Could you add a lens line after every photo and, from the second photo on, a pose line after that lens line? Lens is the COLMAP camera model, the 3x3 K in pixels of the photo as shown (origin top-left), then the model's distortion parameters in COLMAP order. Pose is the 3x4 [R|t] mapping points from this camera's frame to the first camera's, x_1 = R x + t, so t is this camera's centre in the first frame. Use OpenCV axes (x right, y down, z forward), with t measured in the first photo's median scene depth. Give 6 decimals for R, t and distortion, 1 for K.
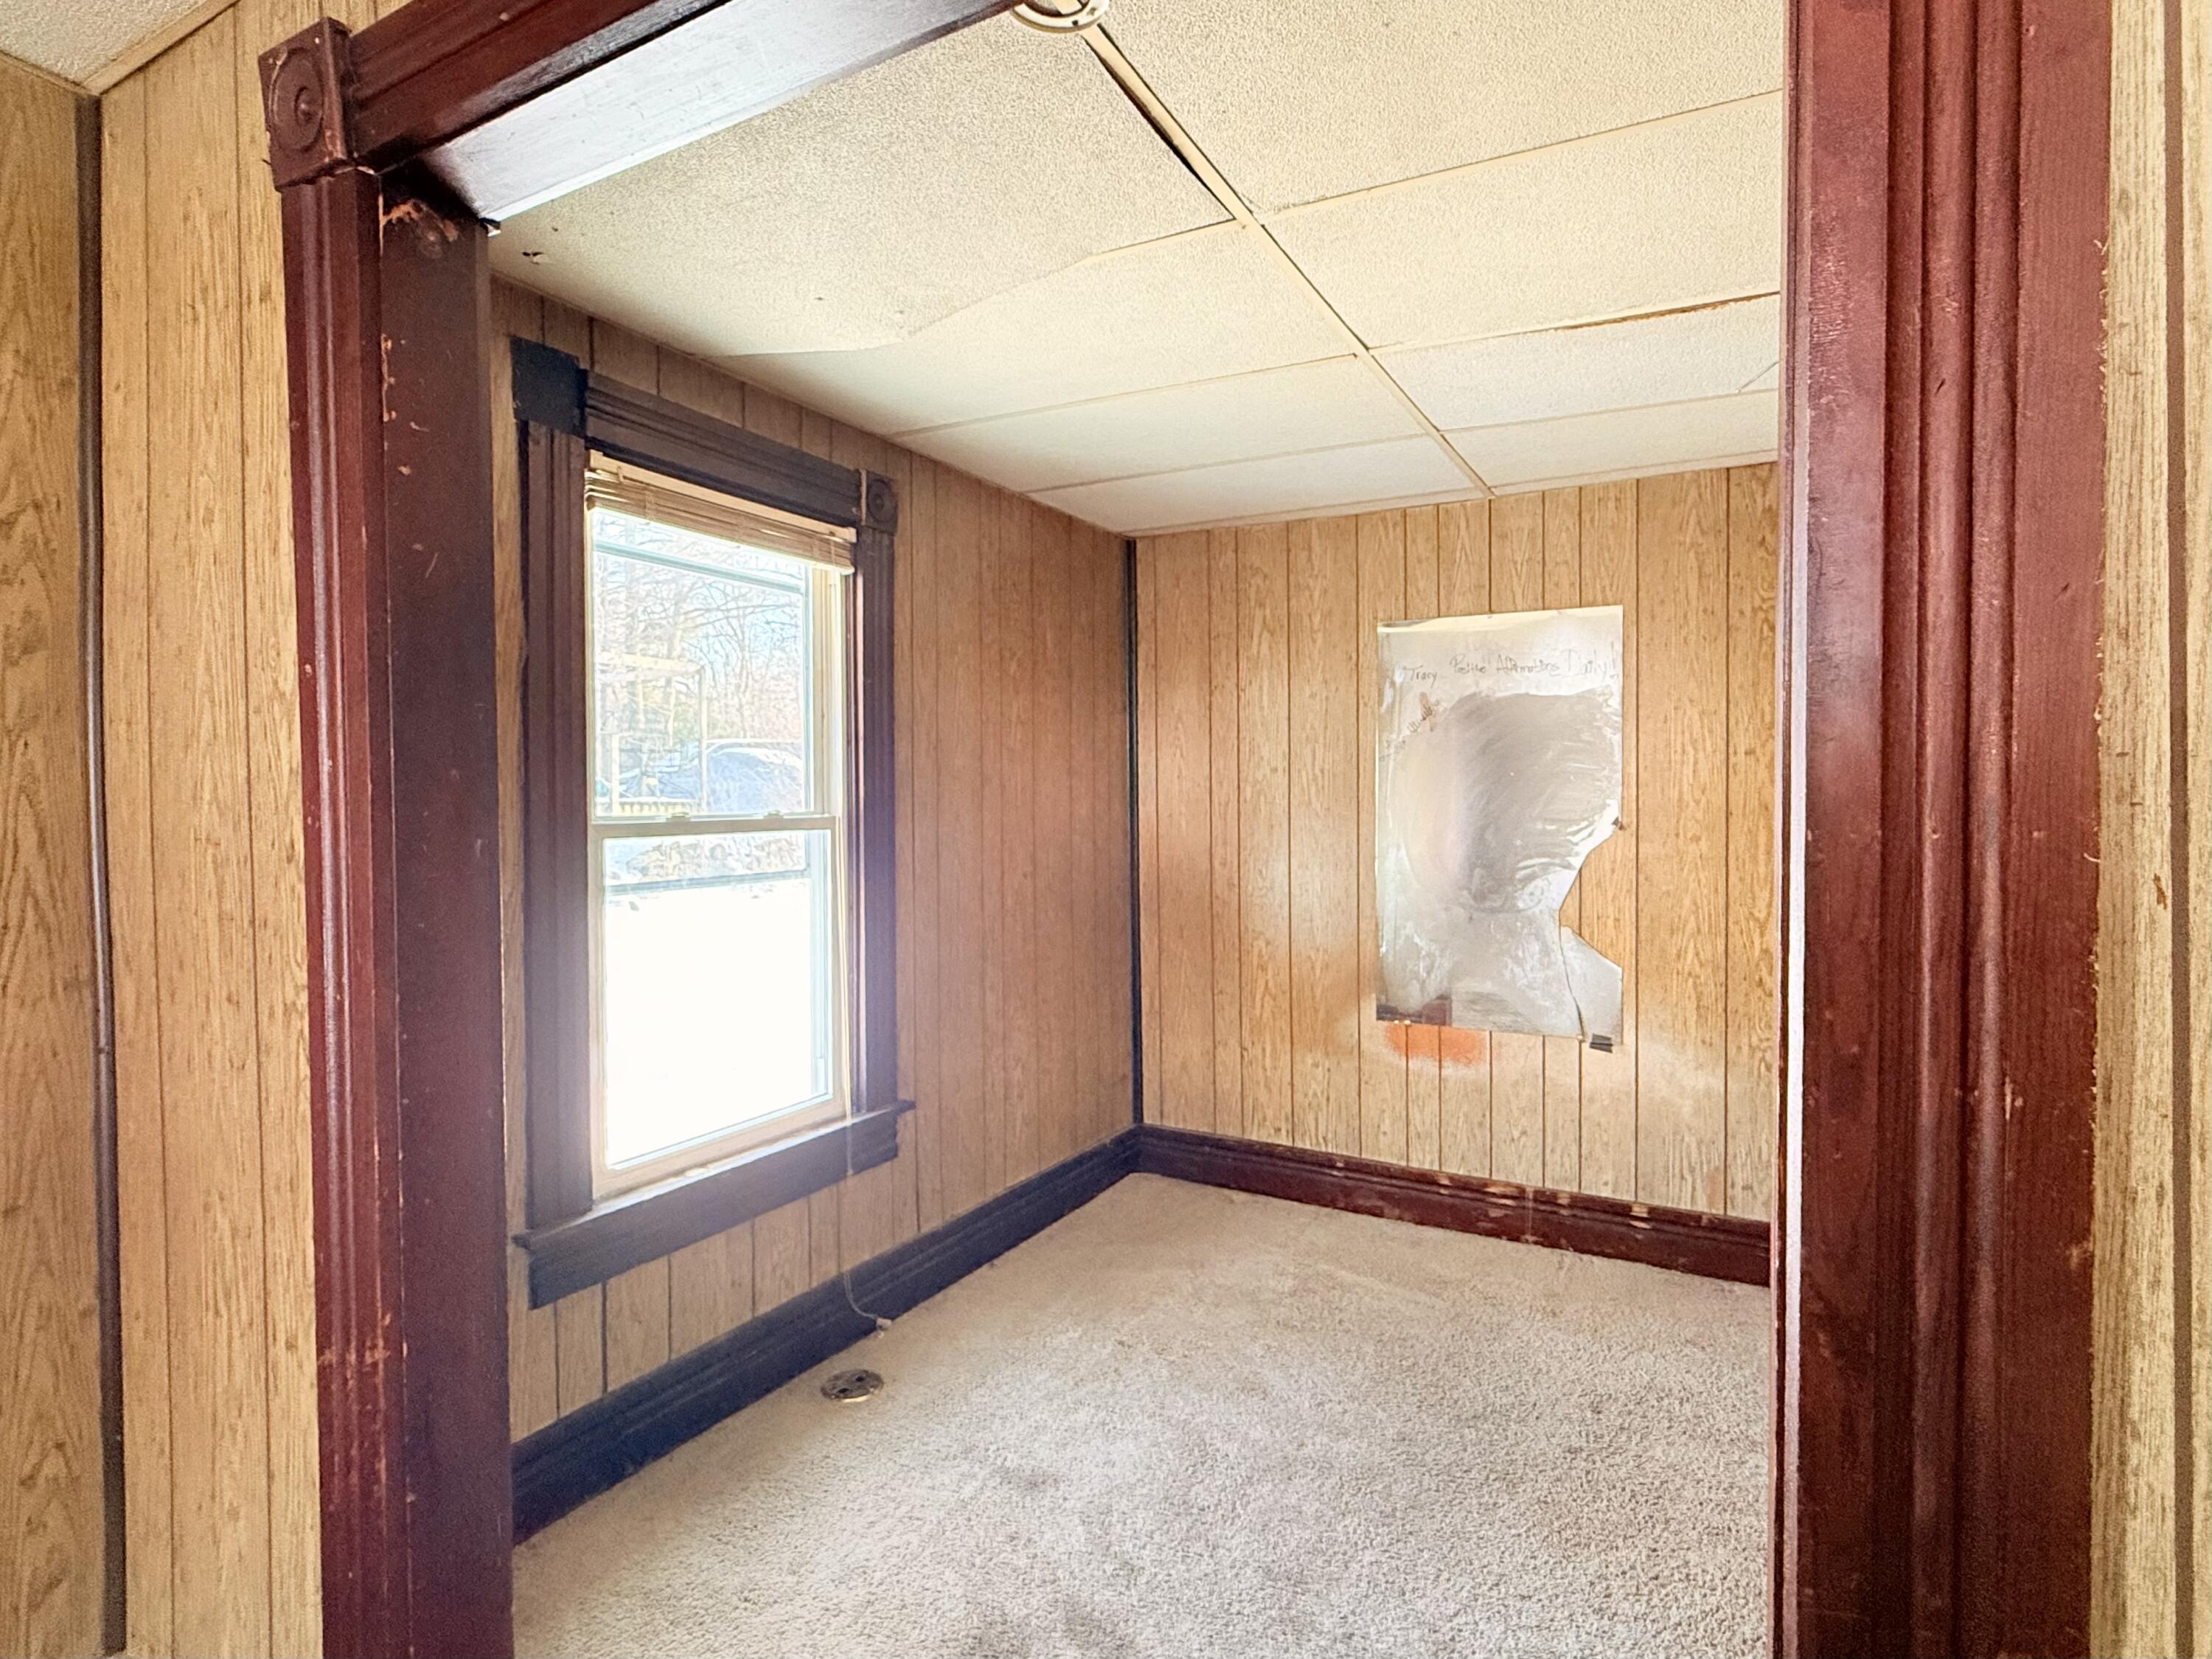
lens RADIAL K [[1138.8, 0, 1106.0], [0, 1138.8, 829.5], [0, 0, 1]] dist [0.000365, 0.000467]
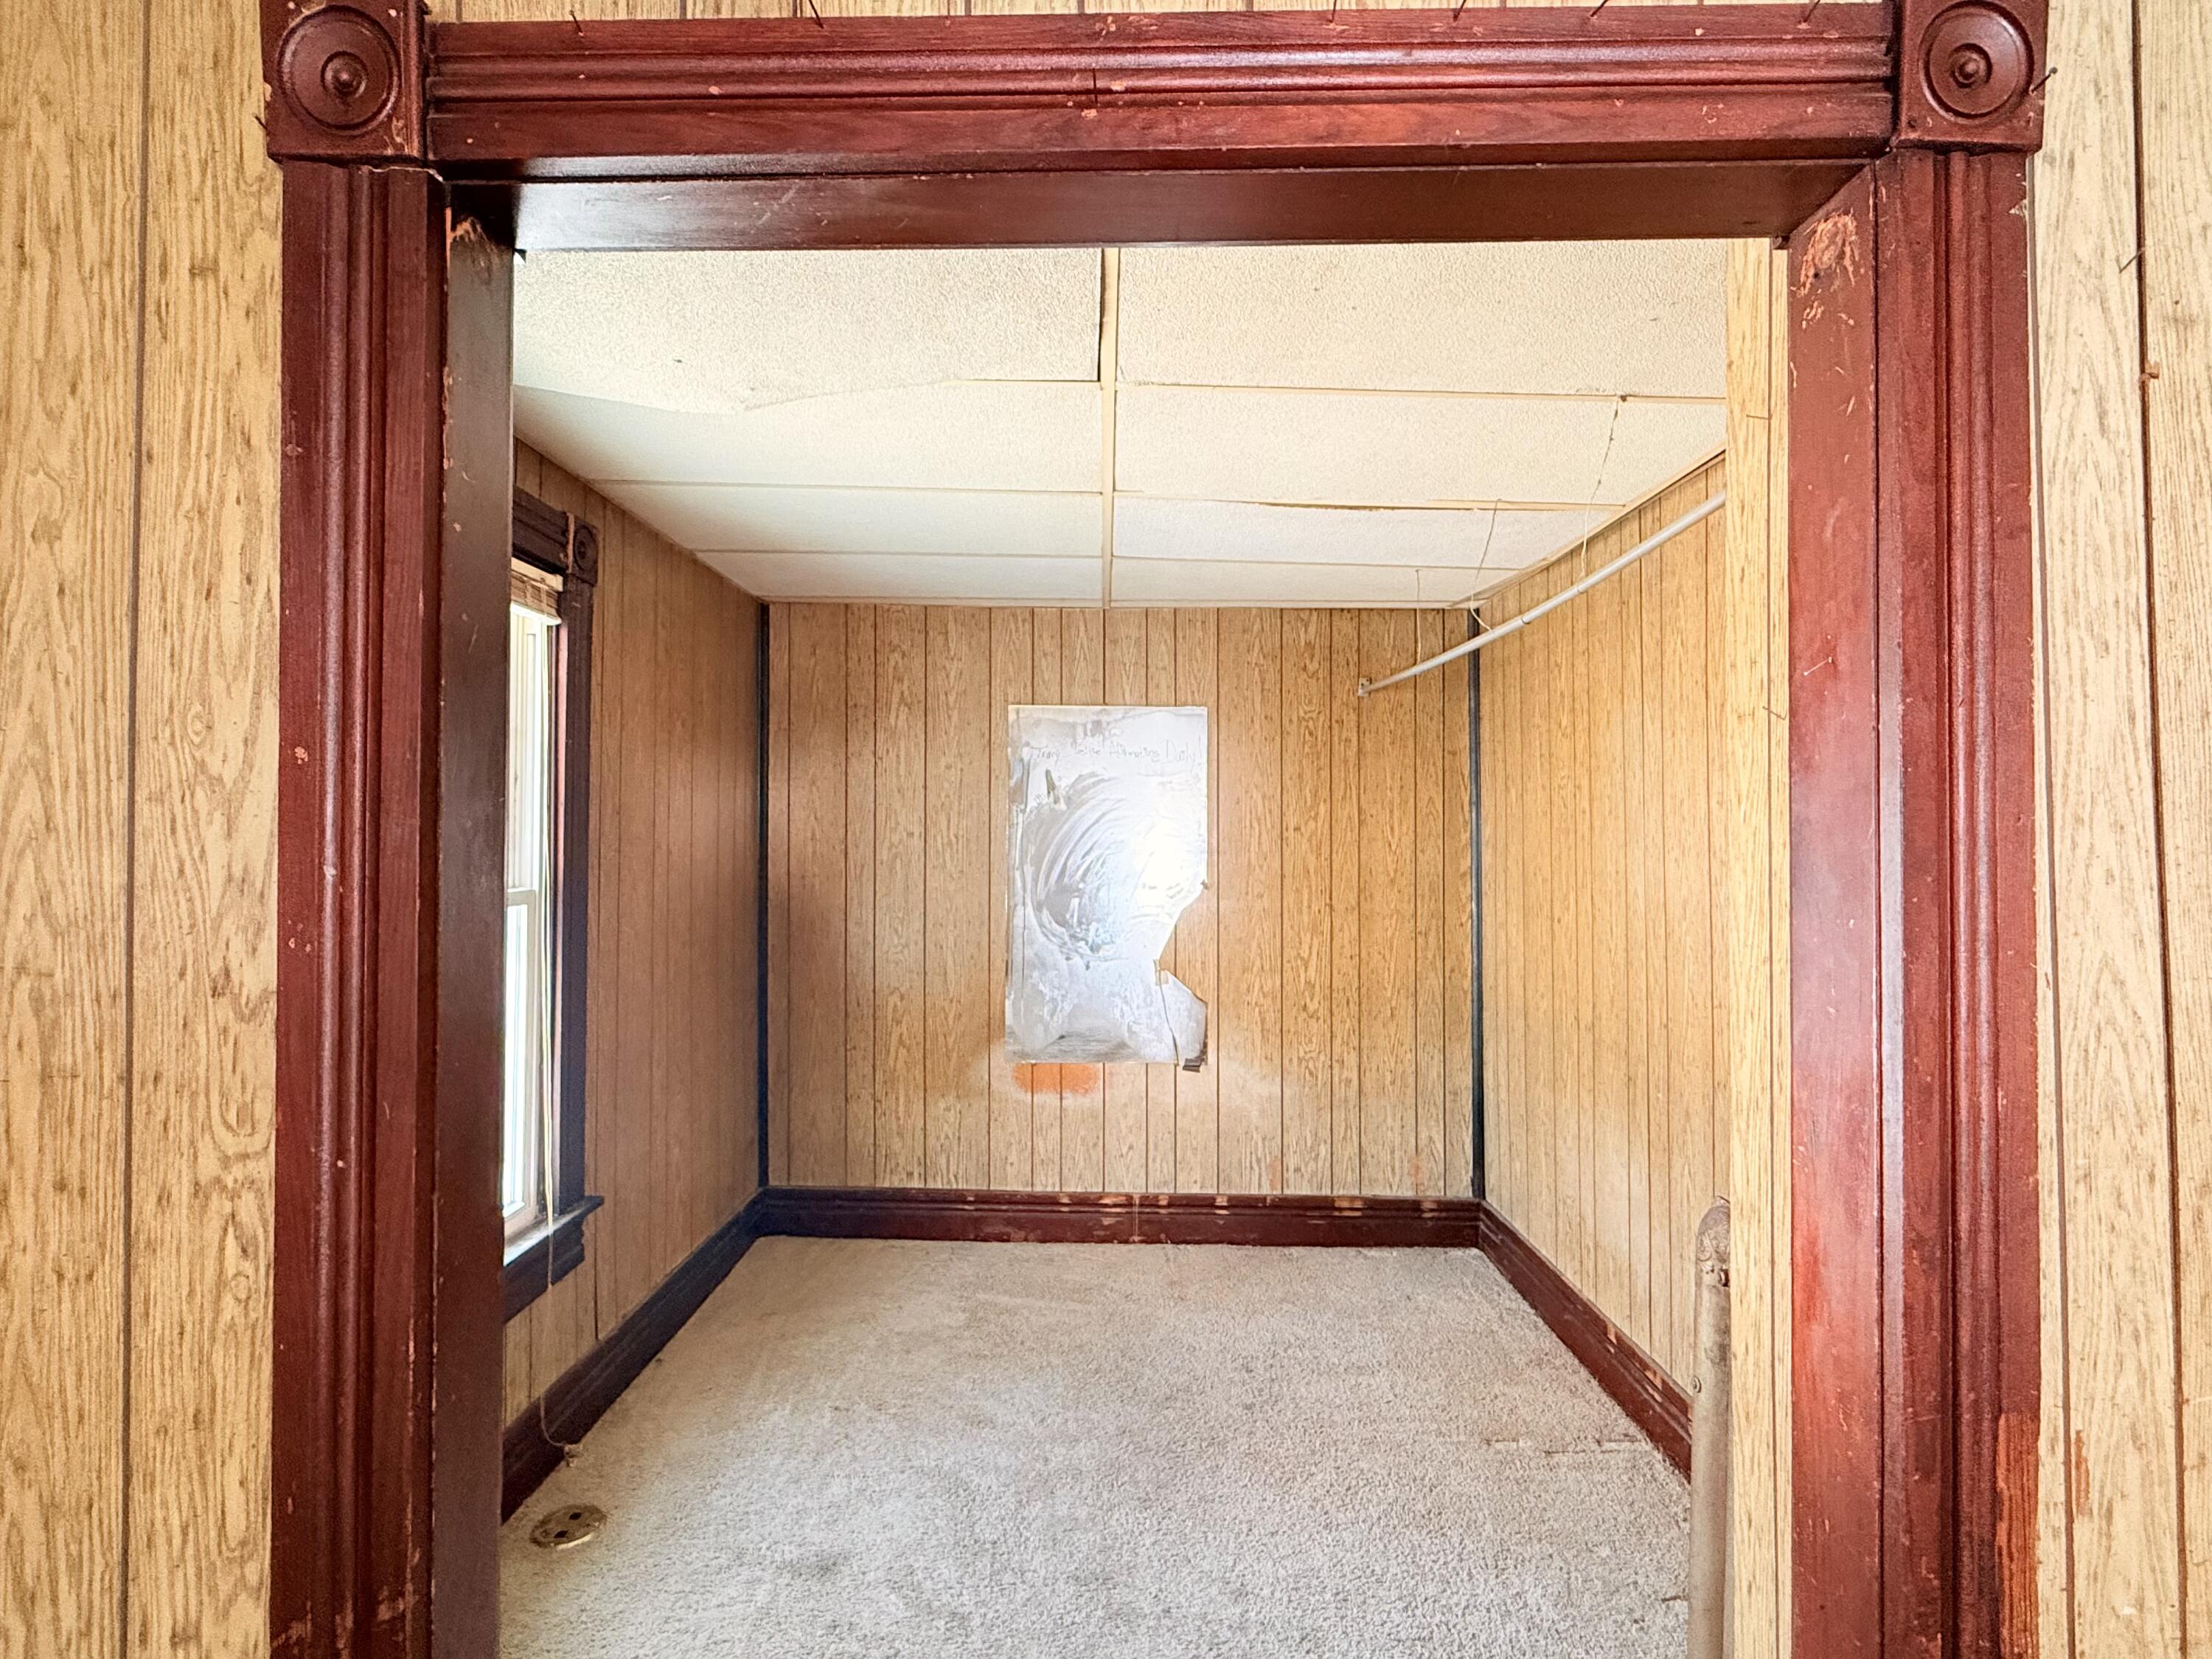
lens RADIAL K [[1079.1, 0, 1108.1], [0, 1079.1, 833.1], [0, 0, 1]] dist [0.000731, -0.000414]
pose [[0.881336, 0.013837, 0.472287, -0.184786], [0.003271, 0.999368, -0.035383, -0.018798], [-0.472478, 0.032729, 0.880734, 0.022478]]
